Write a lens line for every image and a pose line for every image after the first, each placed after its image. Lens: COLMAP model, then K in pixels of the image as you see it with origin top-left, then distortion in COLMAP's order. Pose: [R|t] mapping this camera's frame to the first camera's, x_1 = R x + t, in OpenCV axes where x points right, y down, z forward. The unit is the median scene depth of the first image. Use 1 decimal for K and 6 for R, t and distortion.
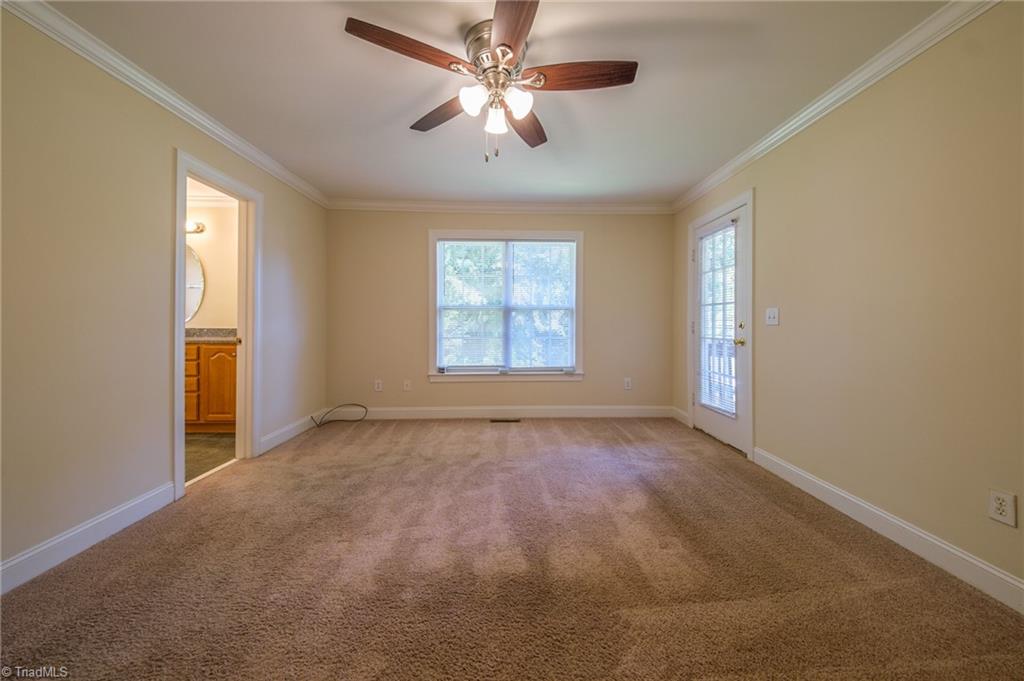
lens RADIAL K [[361.0, 0, 509.8], [0, 361.0, 329.5], [0, 0, 1]] dist [0.011740, -0.000238]
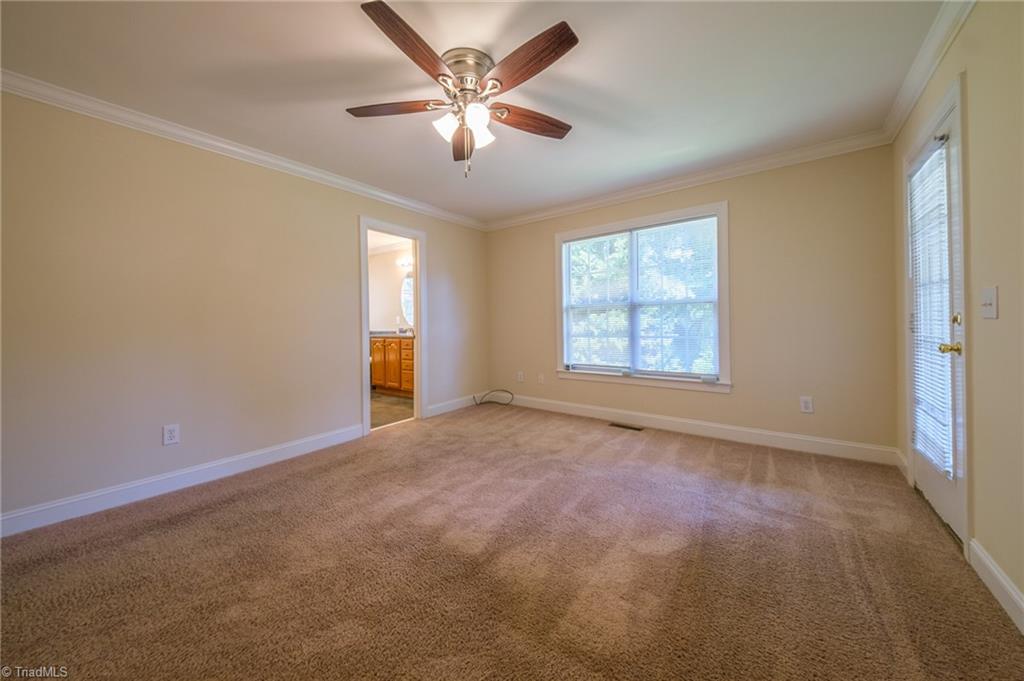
lens RADIAL K [[354.6, 0, 512.5], [0, 354.6, 335.3], [0, 0, 1]] dist [-0.000987, -0.000254]
pose [[0.783835, 0.012953, -0.620834, 0.428682], [0.003305, 0.999681, 0.025030, -0.007189], [0.620961, -0.021672, 0.783542, 0.141168]]
